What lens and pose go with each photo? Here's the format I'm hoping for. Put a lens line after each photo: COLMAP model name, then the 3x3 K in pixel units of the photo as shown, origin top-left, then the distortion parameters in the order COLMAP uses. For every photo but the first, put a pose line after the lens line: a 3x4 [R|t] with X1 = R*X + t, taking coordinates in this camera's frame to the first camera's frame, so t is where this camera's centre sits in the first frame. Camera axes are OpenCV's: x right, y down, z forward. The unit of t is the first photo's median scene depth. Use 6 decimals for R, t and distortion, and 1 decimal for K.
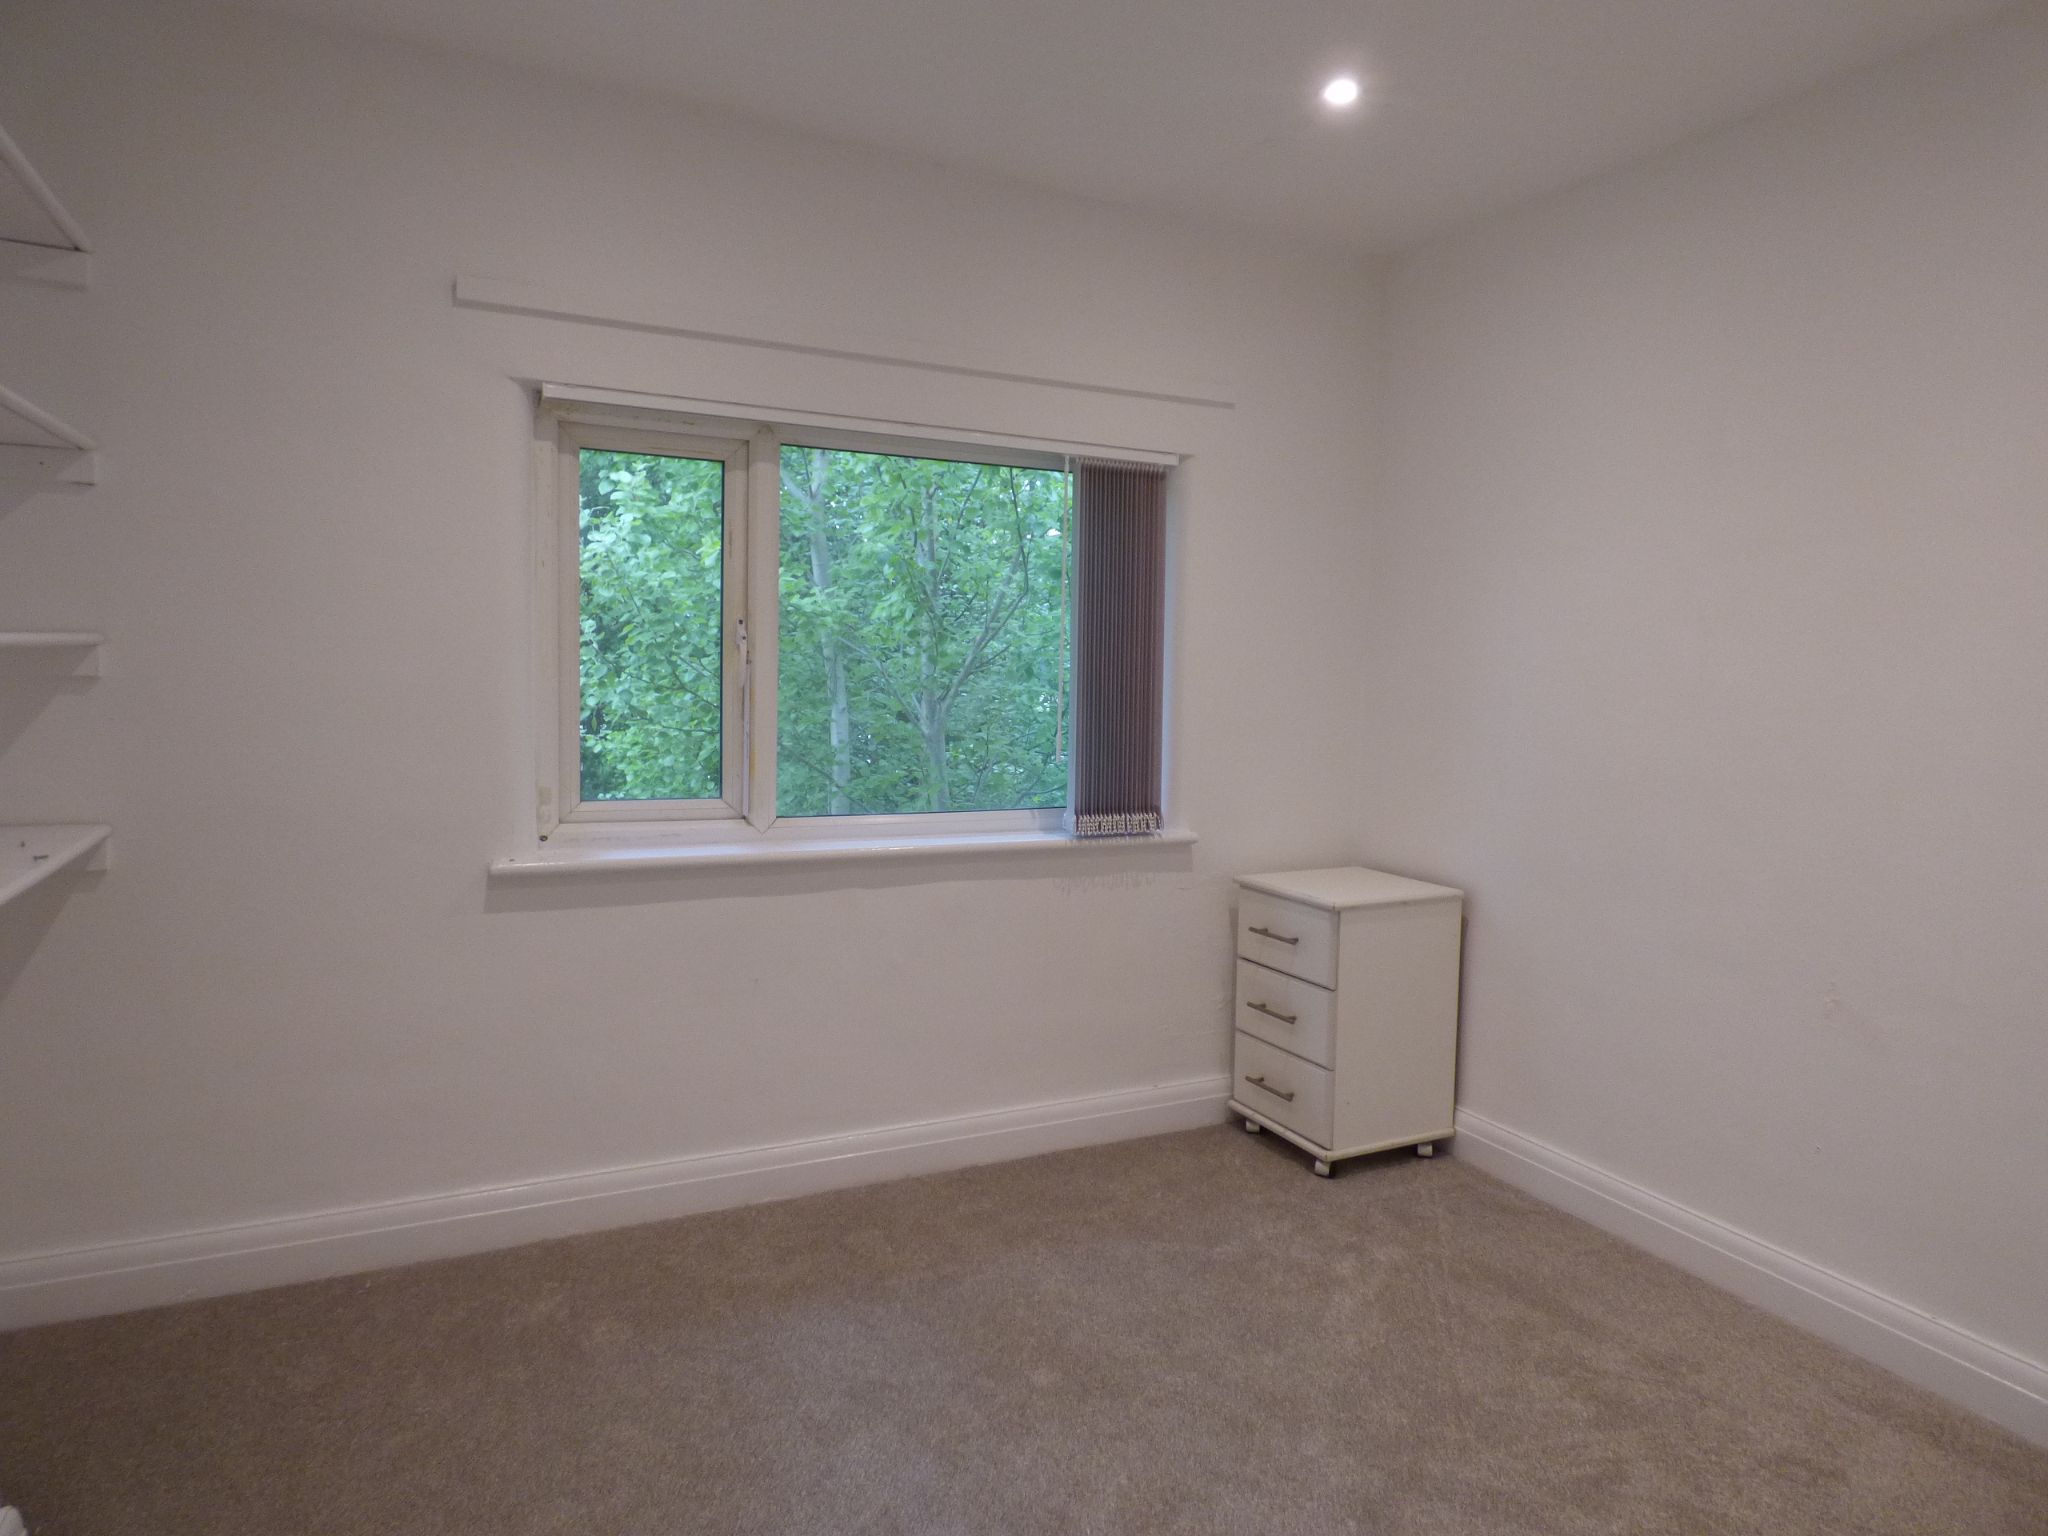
lens RADIAL K [[1245.0, 0, 1024.0], [0, 1245.0, 768.0], [0, 0, 1]] dist [-0.041222, 0.034588]
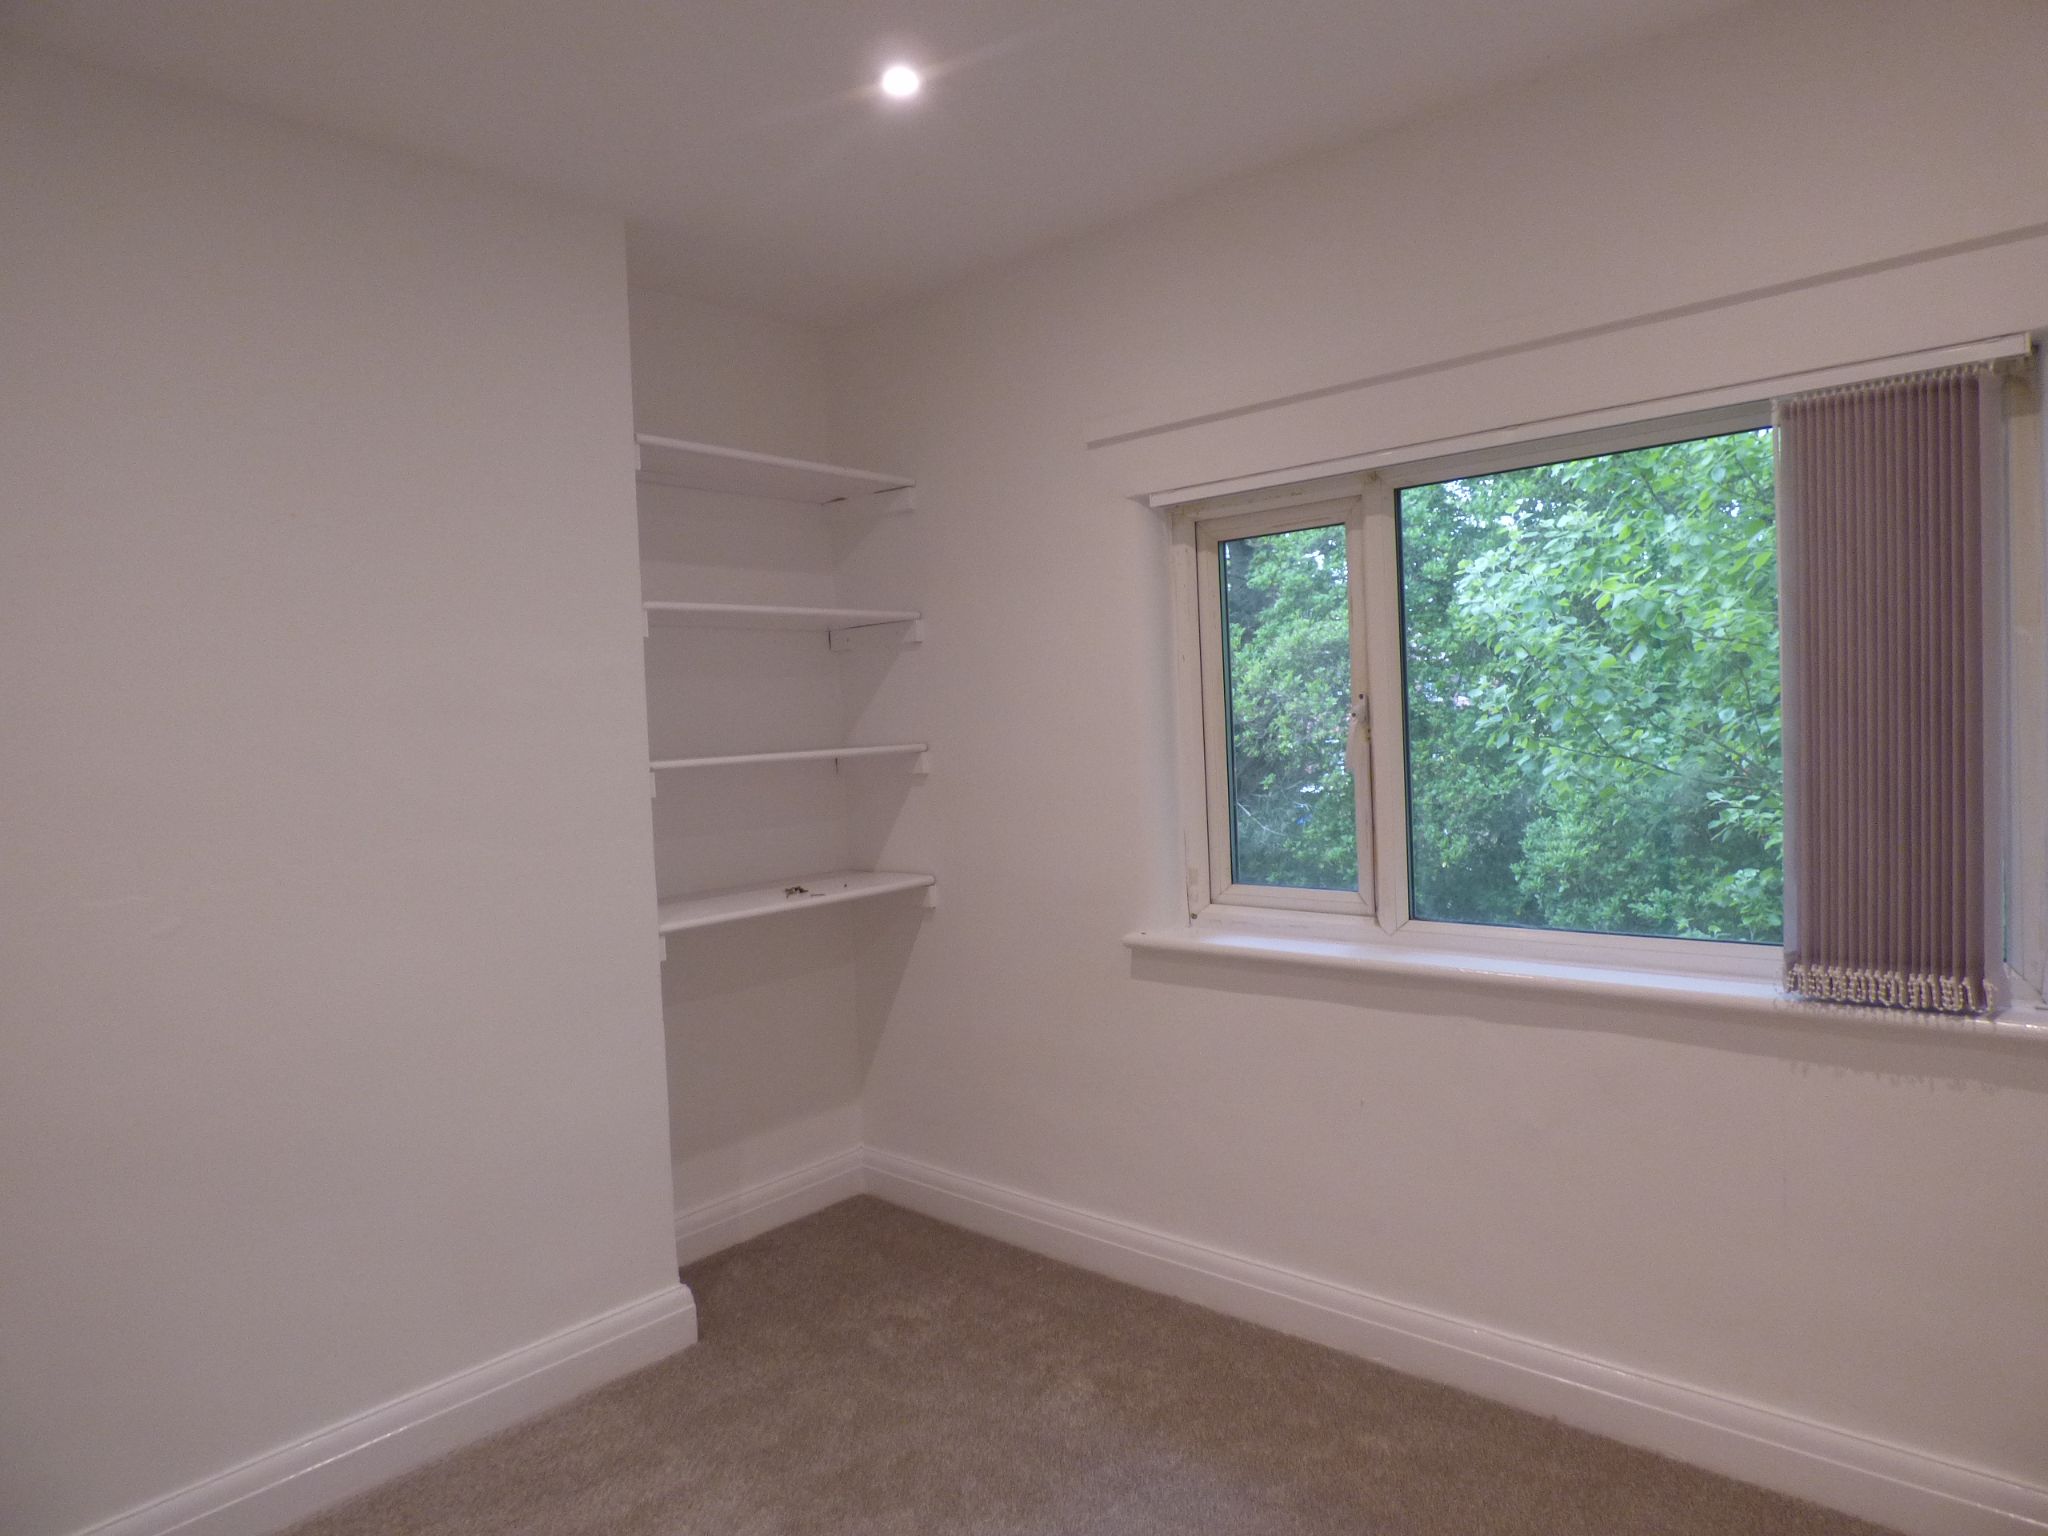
lens RADIAL K [[1245.0, 0, 1024.0], [0, 1245.0, 768.0], [0, 0, 1]] dist [-0.041222, 0.034588]
pose [[0.371738, -0.011303, -0.928269, 0.529837], [-0.023943, 0.999477, -0.021758, -0.041868], [0.928029, 0.030314, 0.371273, 0.454755]]
